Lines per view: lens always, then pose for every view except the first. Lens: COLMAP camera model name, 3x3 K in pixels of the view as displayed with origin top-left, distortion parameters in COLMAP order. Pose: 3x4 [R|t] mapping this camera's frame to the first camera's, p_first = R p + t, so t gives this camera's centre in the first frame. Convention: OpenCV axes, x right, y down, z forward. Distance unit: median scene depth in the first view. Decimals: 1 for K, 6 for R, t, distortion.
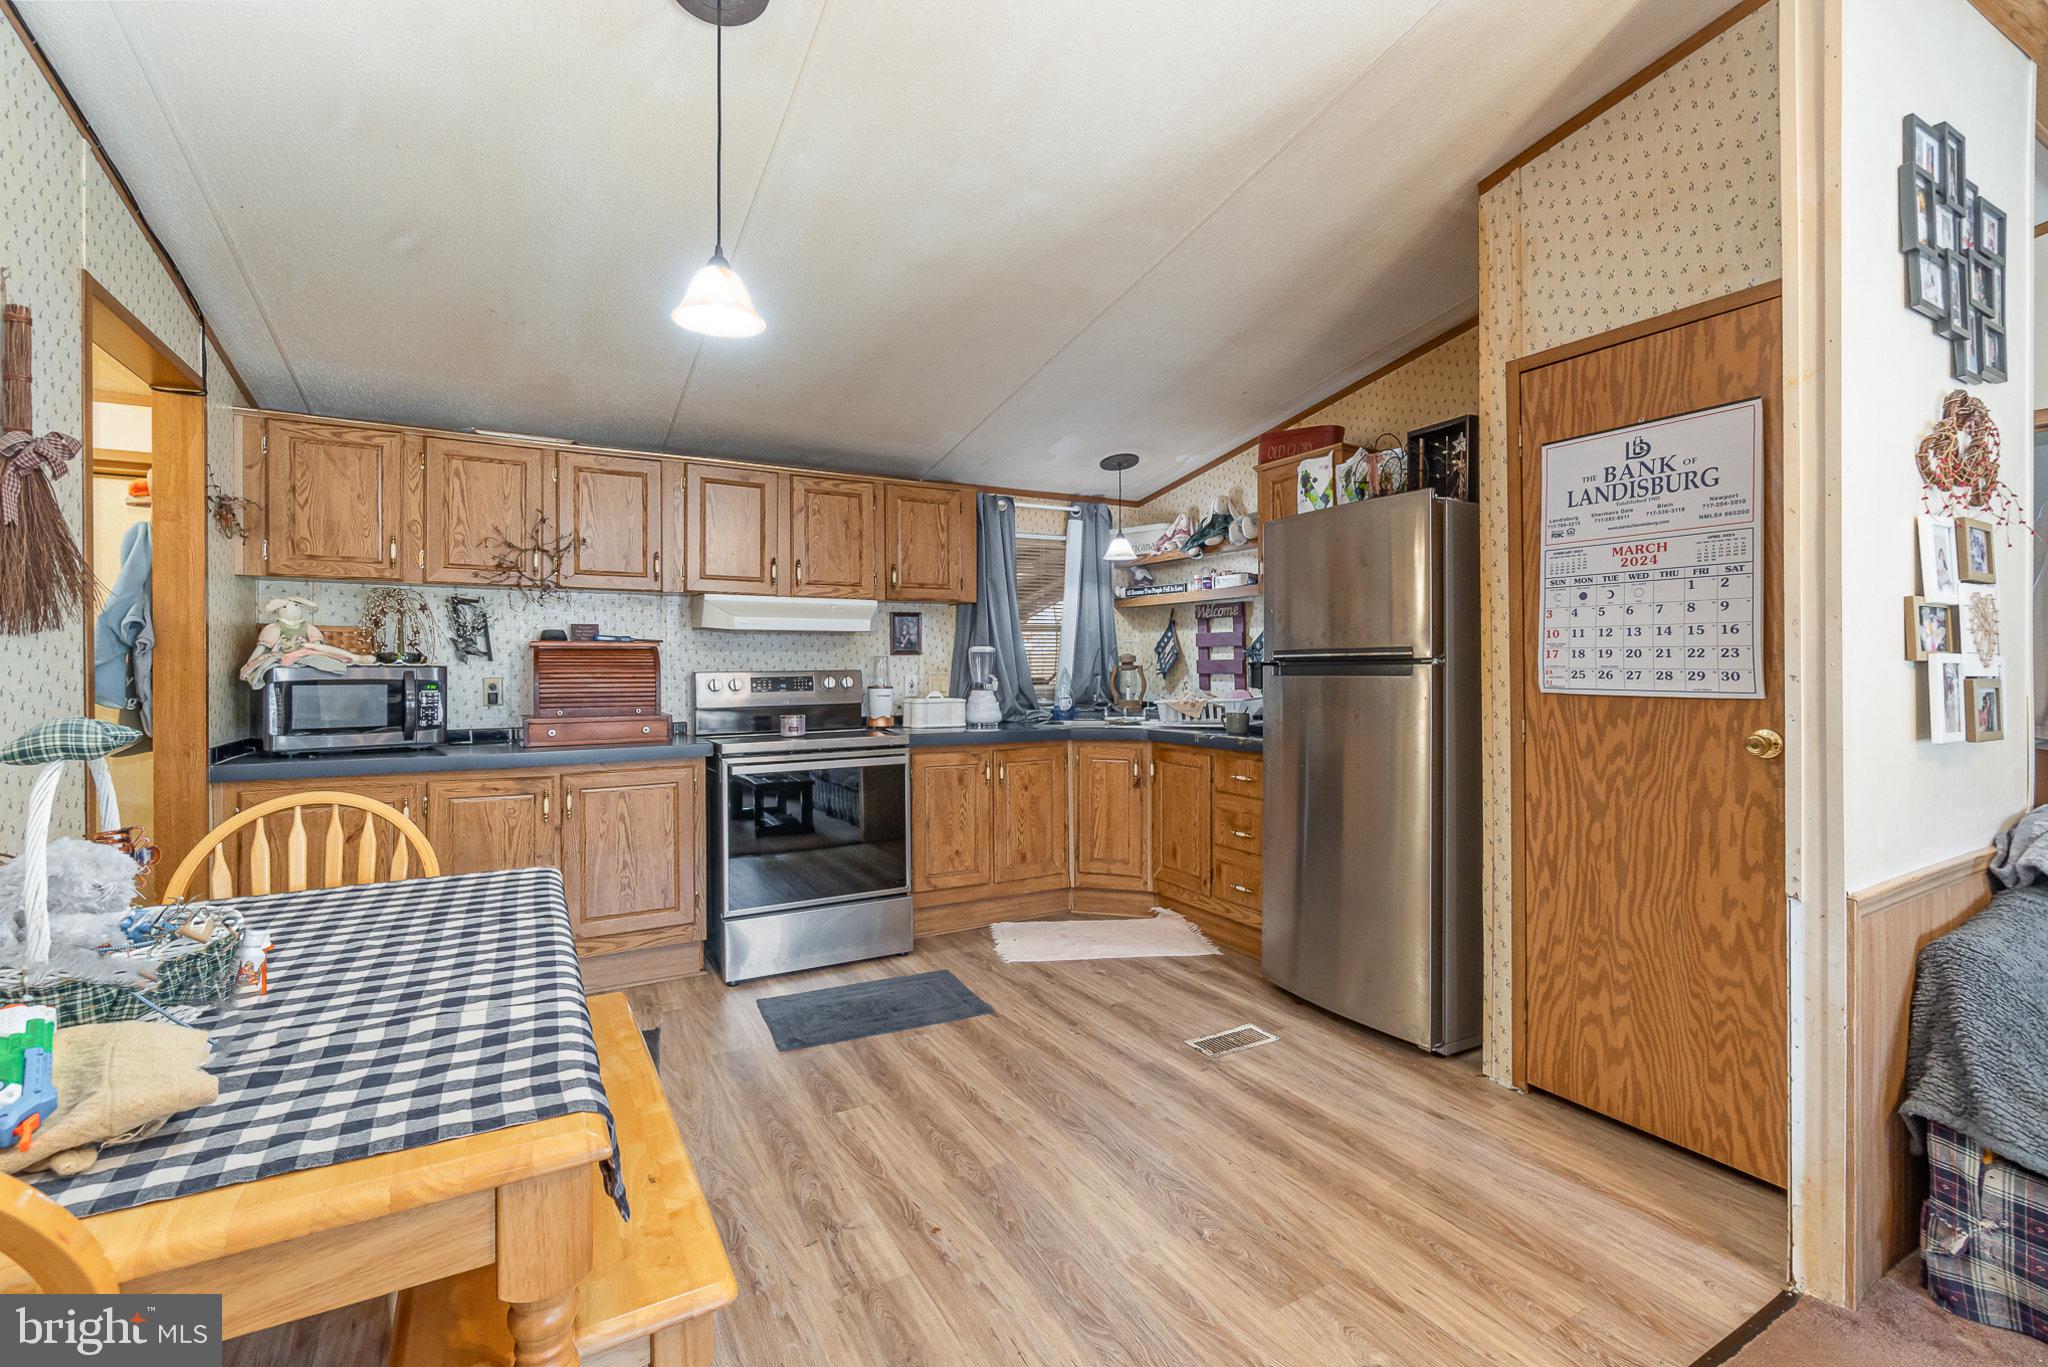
lens RADIAL K [[910.3, 0, 1028.5], [0, 910.3, 704.4], [0, 0, 1]] dist [-0.004835, -0.000909]
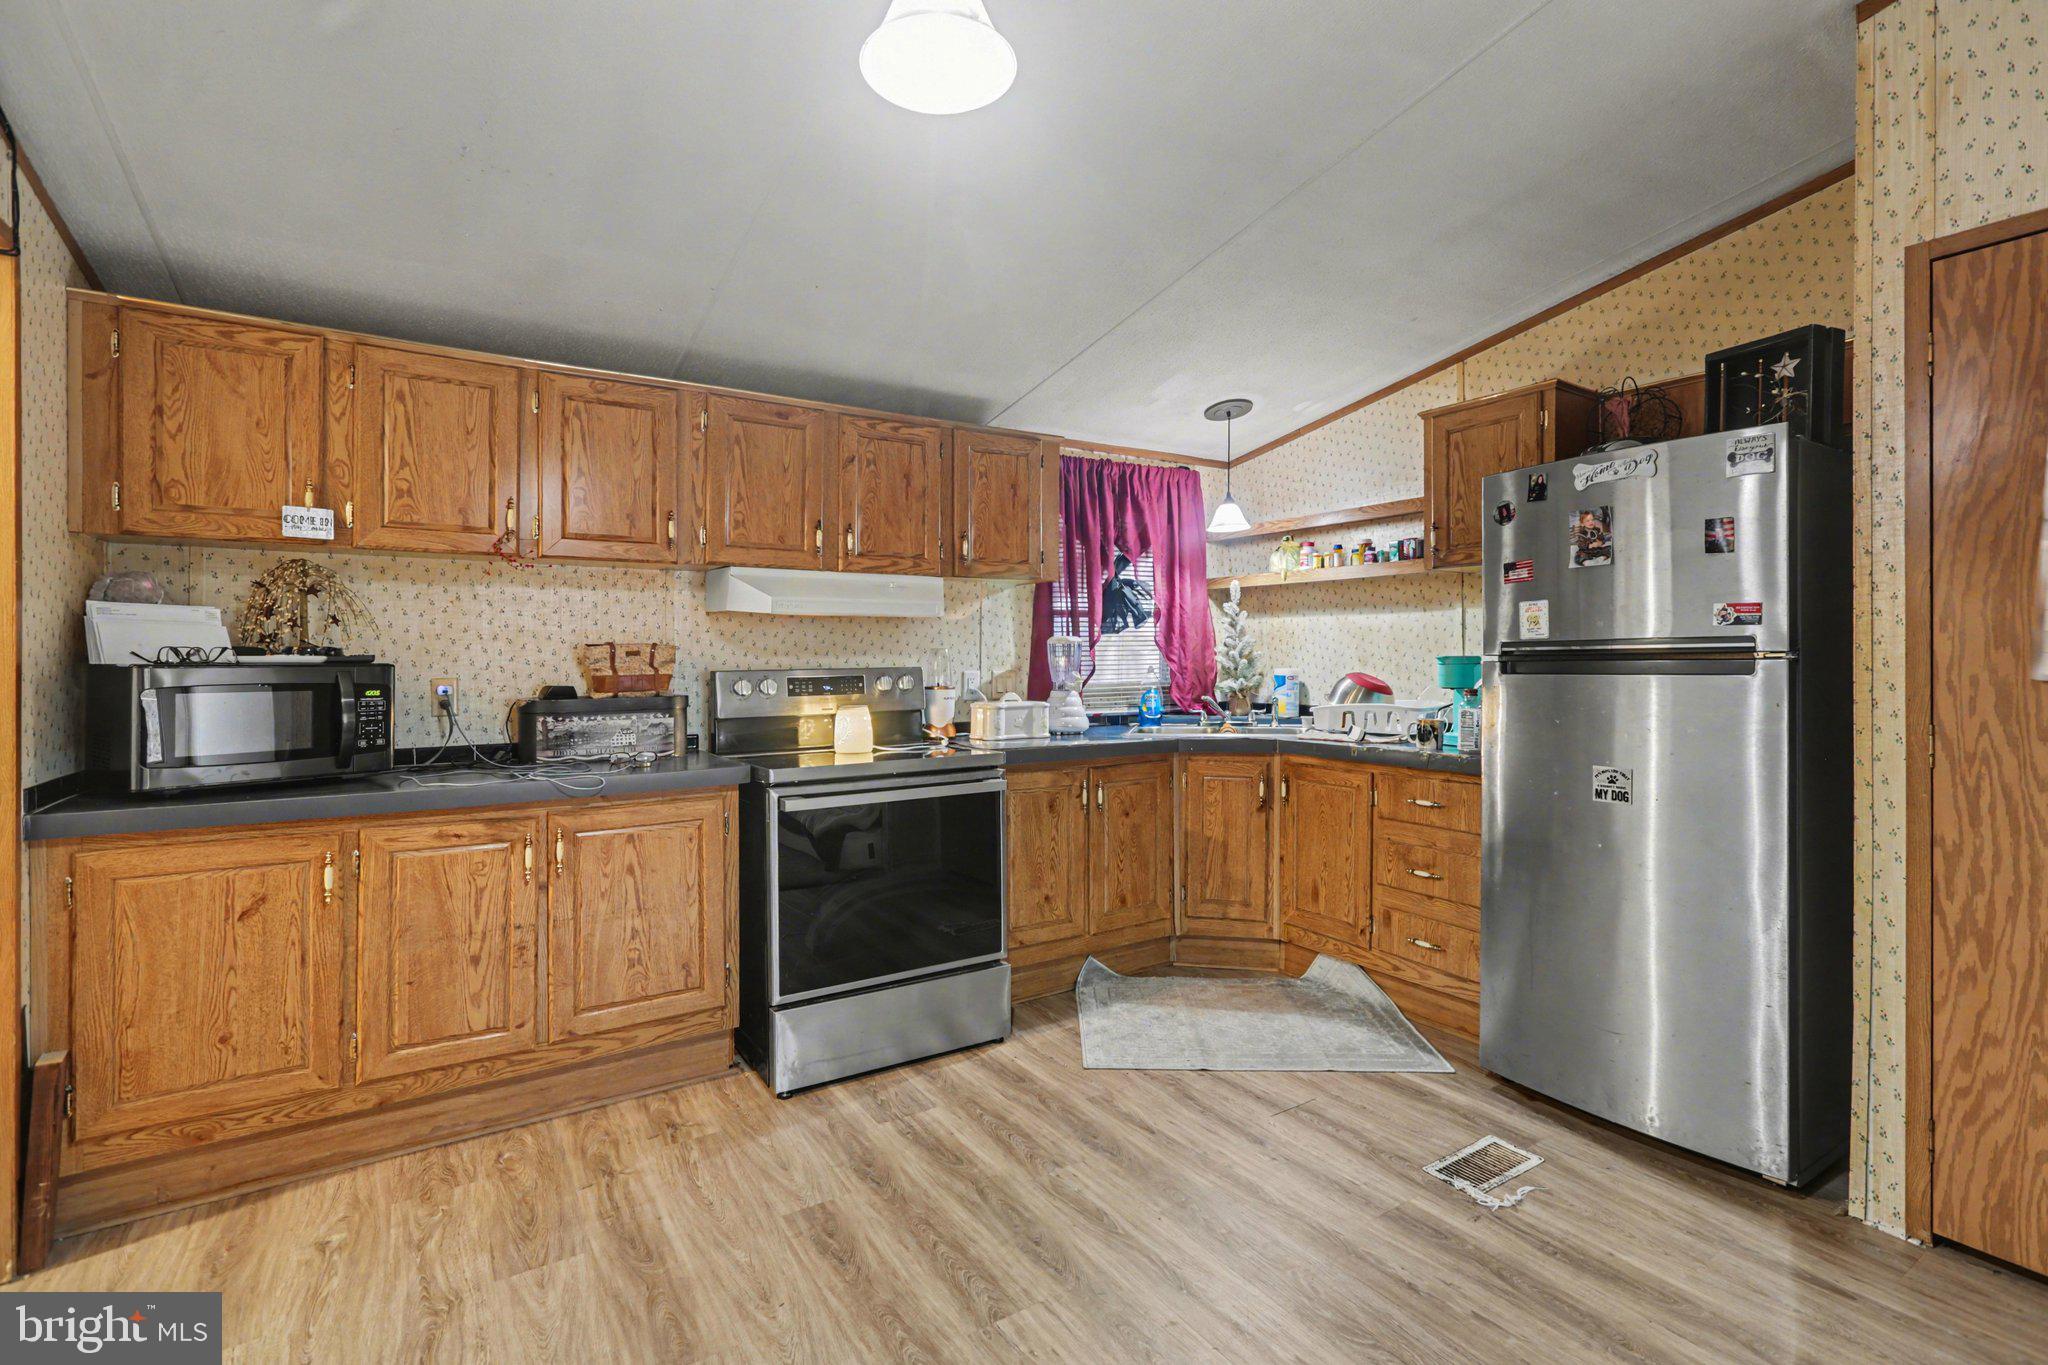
lens RADIAL K [[957.7, 0, 1034.1], [0, 957.7, 688.8], [0, 0, 1]] dist [-0.009757, 0.005916]
pose [[0.998317, -0.003532, 0.057882, -0.171553], [0.004056, 0.999952, -0.008936, -0.013541], [-0.057848, 0.009156, 0.998283, 0.216420]]
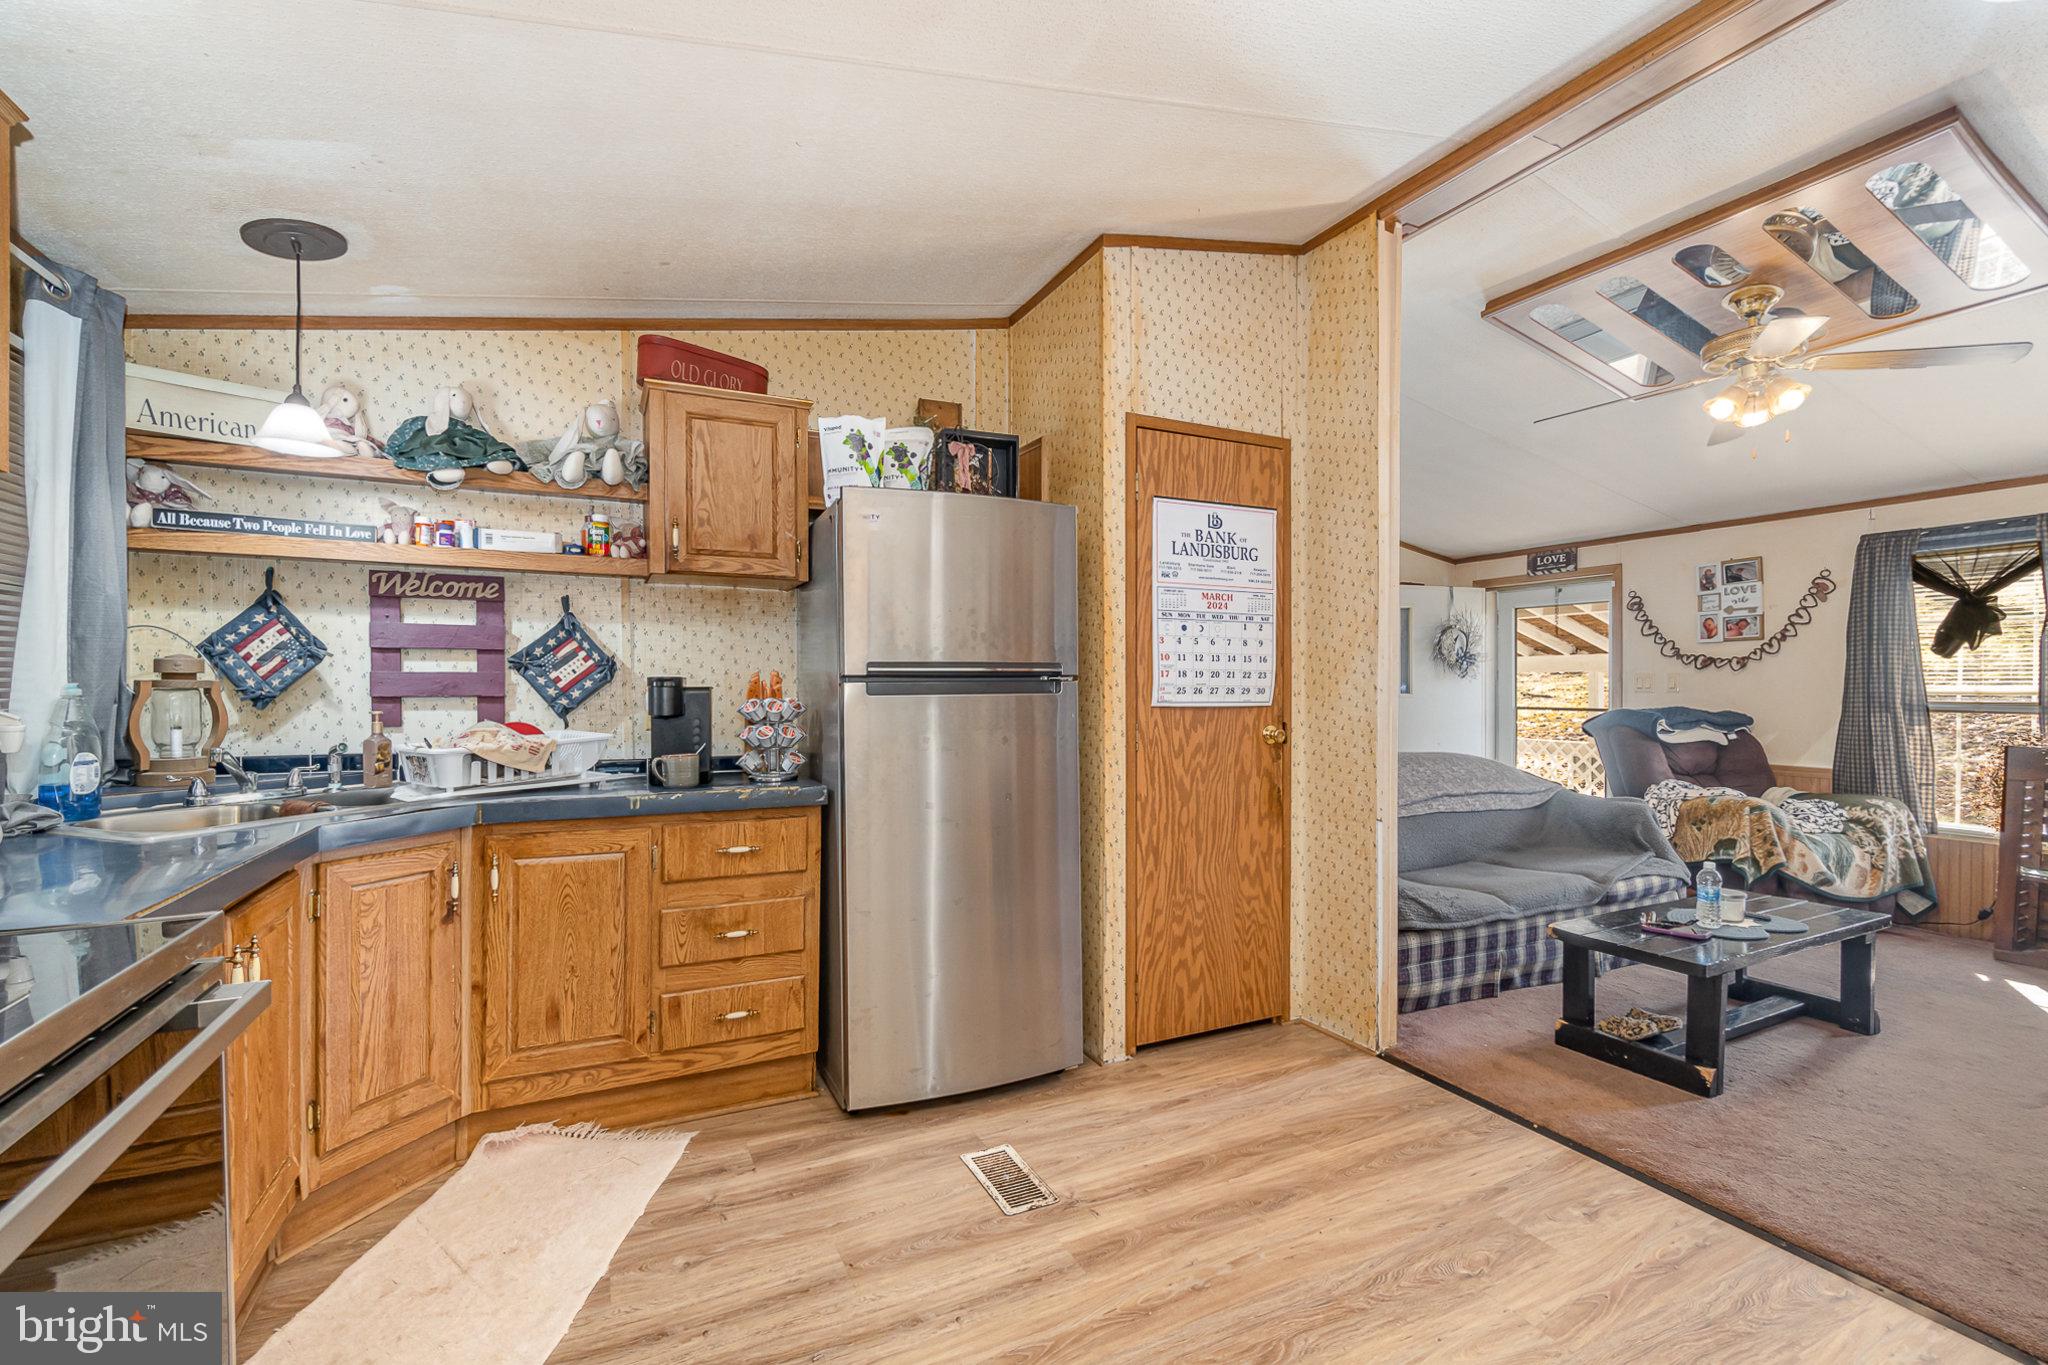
lens RADIAL K [[910.3, 0, 996.3], [0, 910.3, 710.4], [0, 0, 1]] dist [-0.004835, -0.000909]
pose [[0.053550, -0.021673, 0.998330, -0.477509], [0.042366, 0.998914, 0.019413, -0.029962], [-0.997666, 0.041256, 0.054410, 0.873060]]
